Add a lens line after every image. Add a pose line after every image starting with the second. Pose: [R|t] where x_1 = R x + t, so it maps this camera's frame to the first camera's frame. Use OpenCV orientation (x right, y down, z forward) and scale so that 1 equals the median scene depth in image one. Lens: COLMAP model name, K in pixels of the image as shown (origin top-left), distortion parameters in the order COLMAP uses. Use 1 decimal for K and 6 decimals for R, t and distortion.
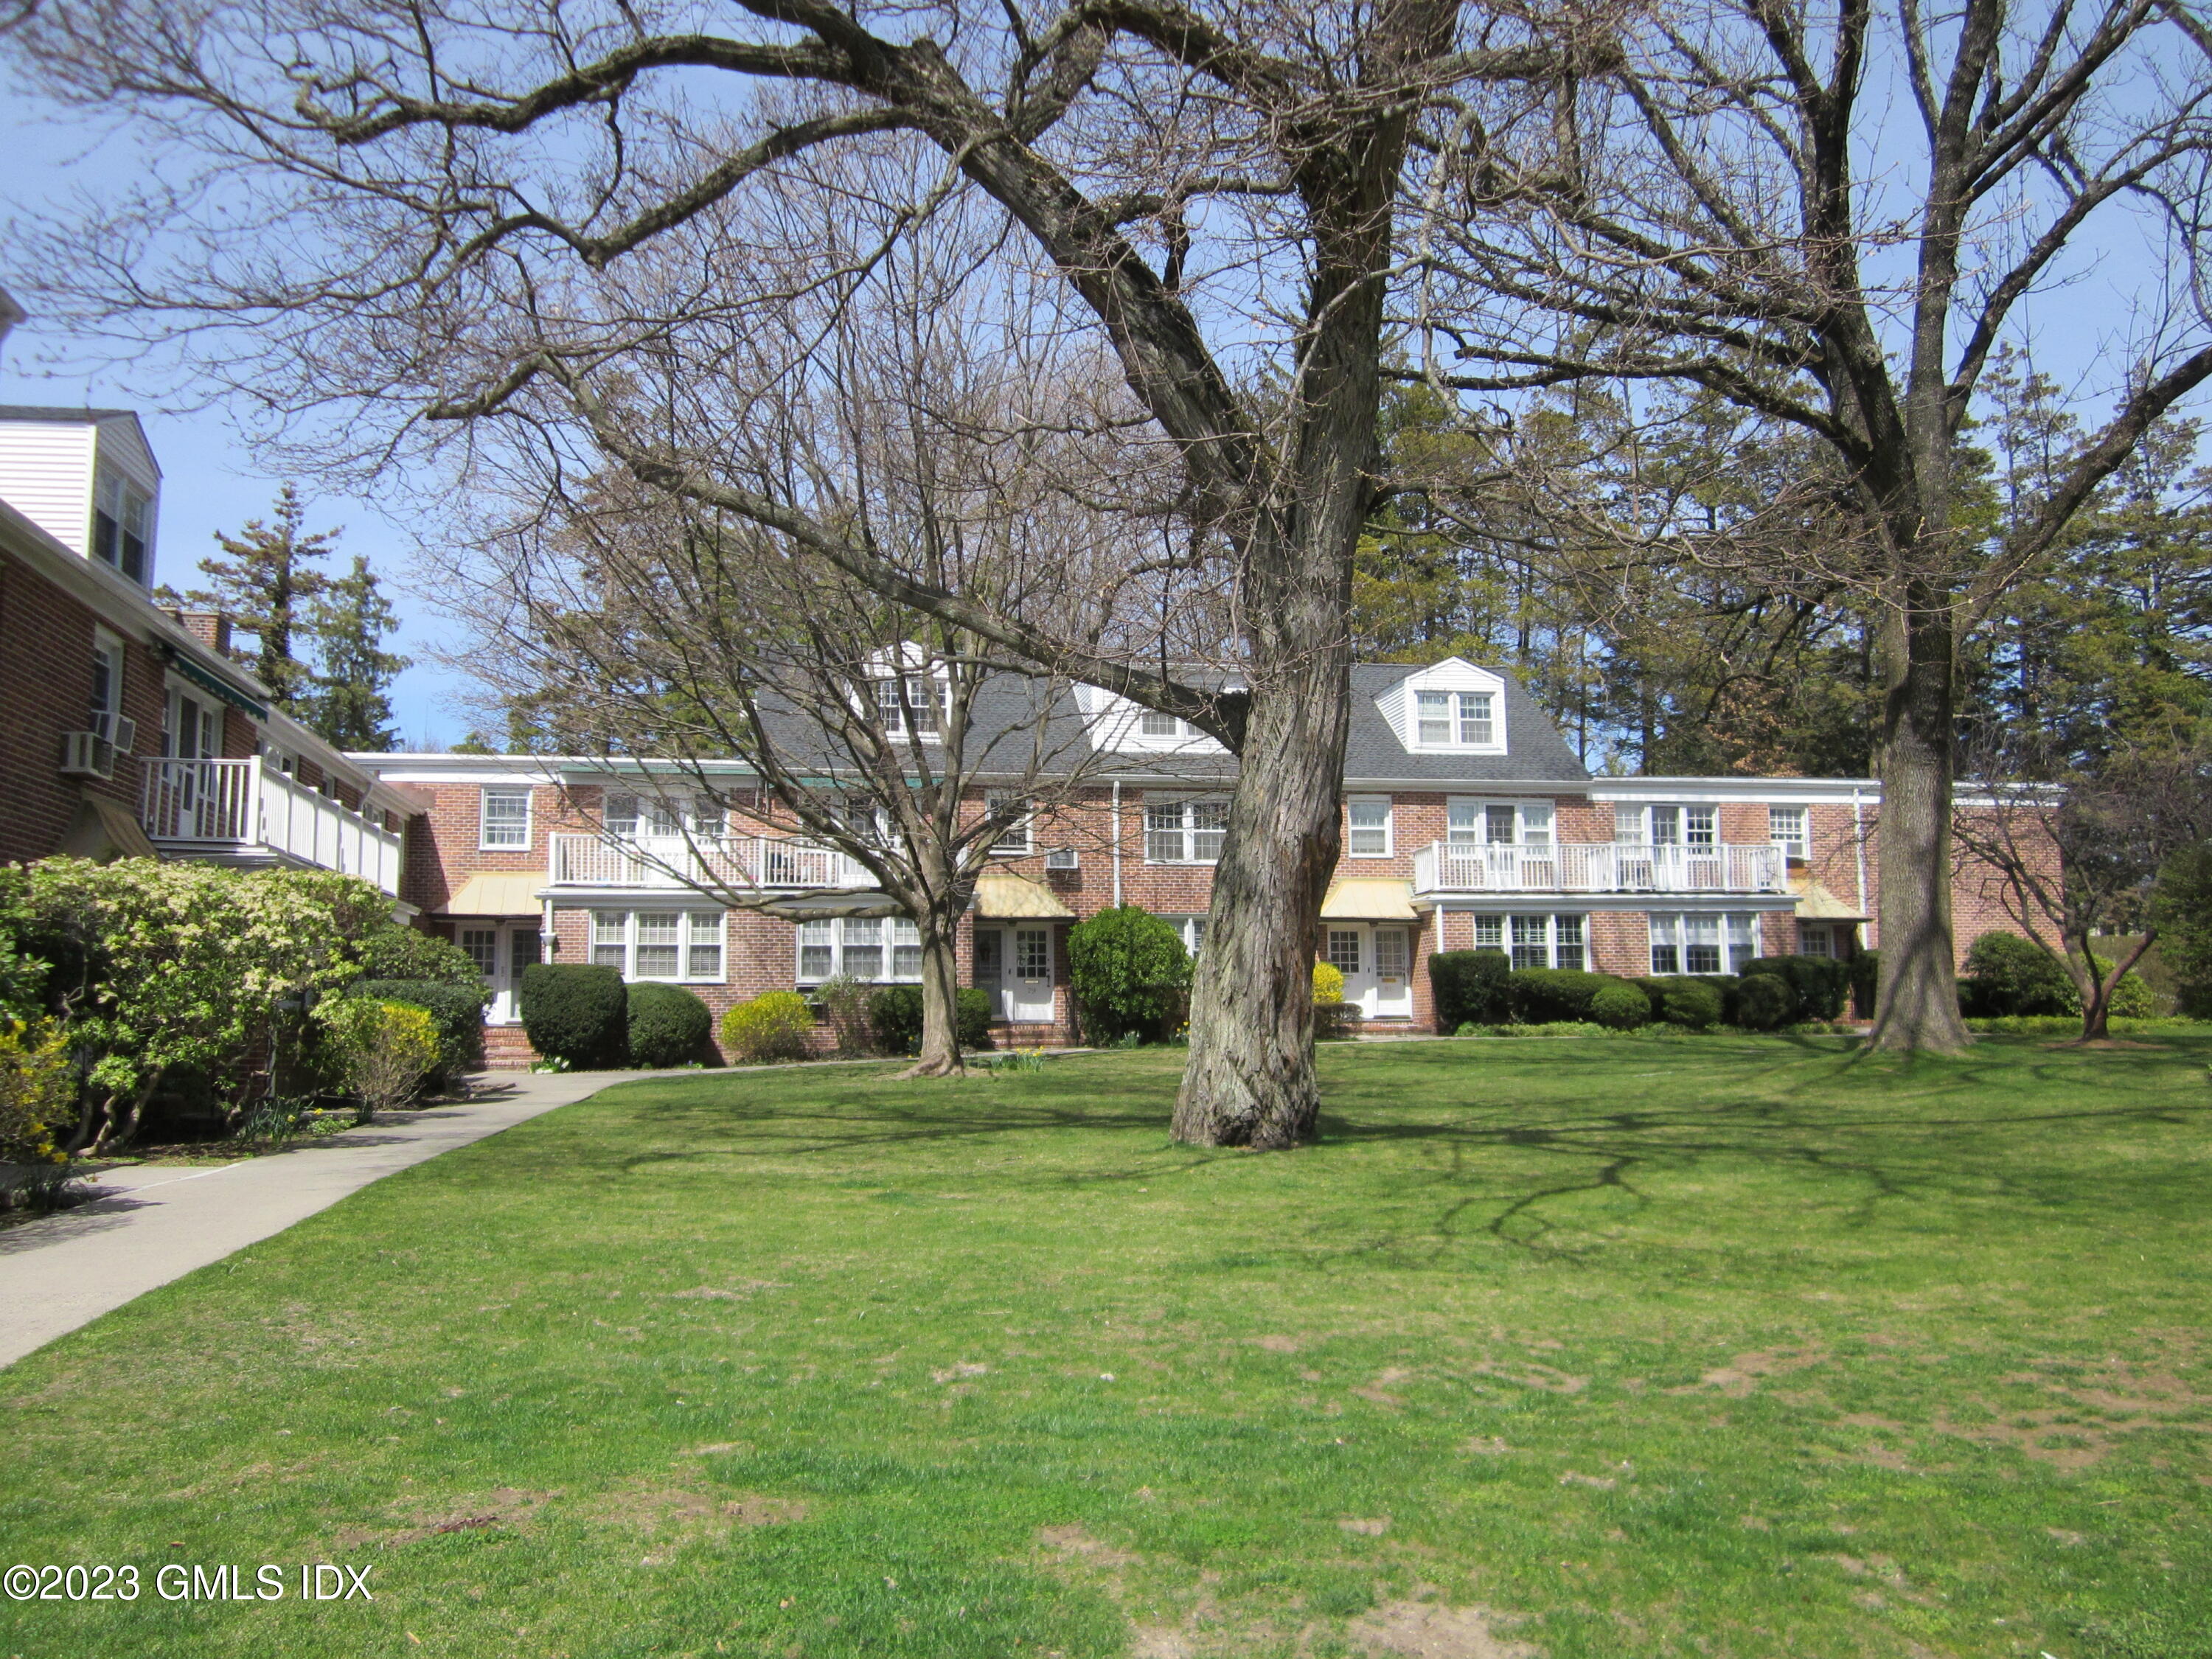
lens RADIAL K [[1841.4, 0, 1106.0], [0, 1841.4, 829.5], [0, 0, 1]] dist [-0.031755, -0.015320]
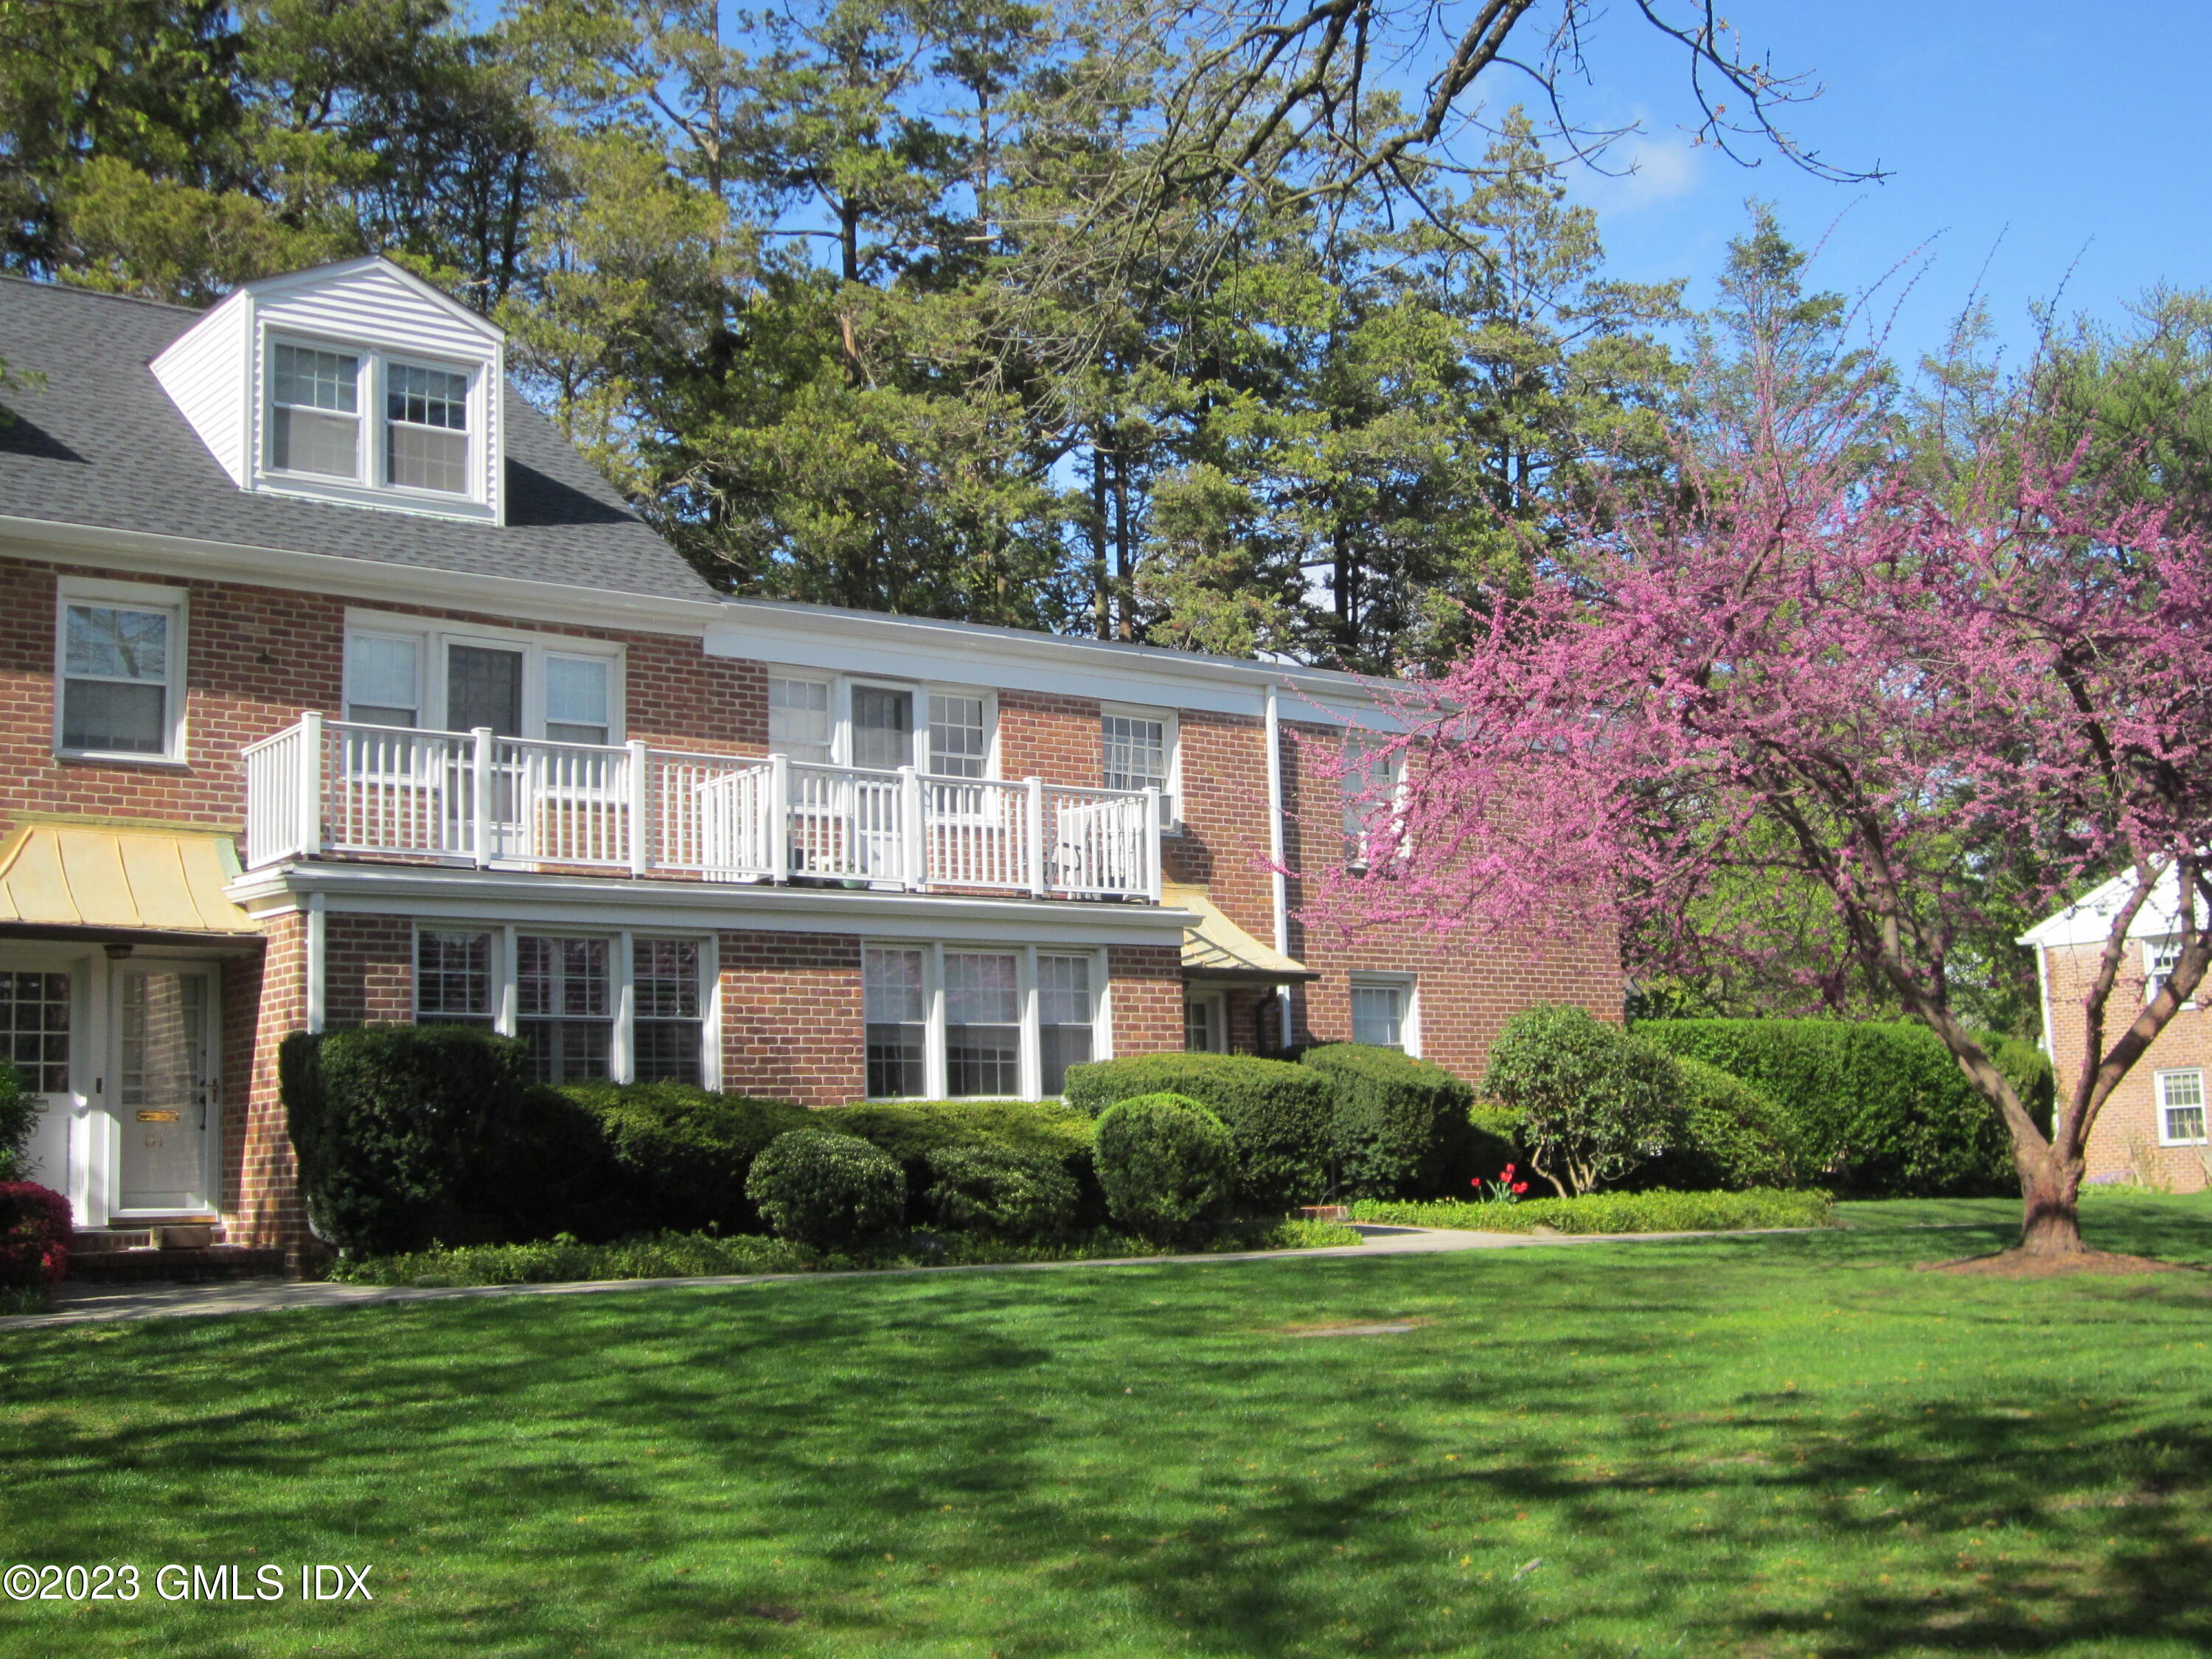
lens RADIAL K [[2626.2, 0, 1106.0], [0, 2626.2, 829.5], [0, 0, 1]] dist [-0.065590, -0.052423]
pose [[0.880507, 0.046594, 0.471737, 0.080973], [-0.033431, 0.998783, -0.036251, 0.041451], [-0.472853, 0.016149, 0.880994, 0.502193]]
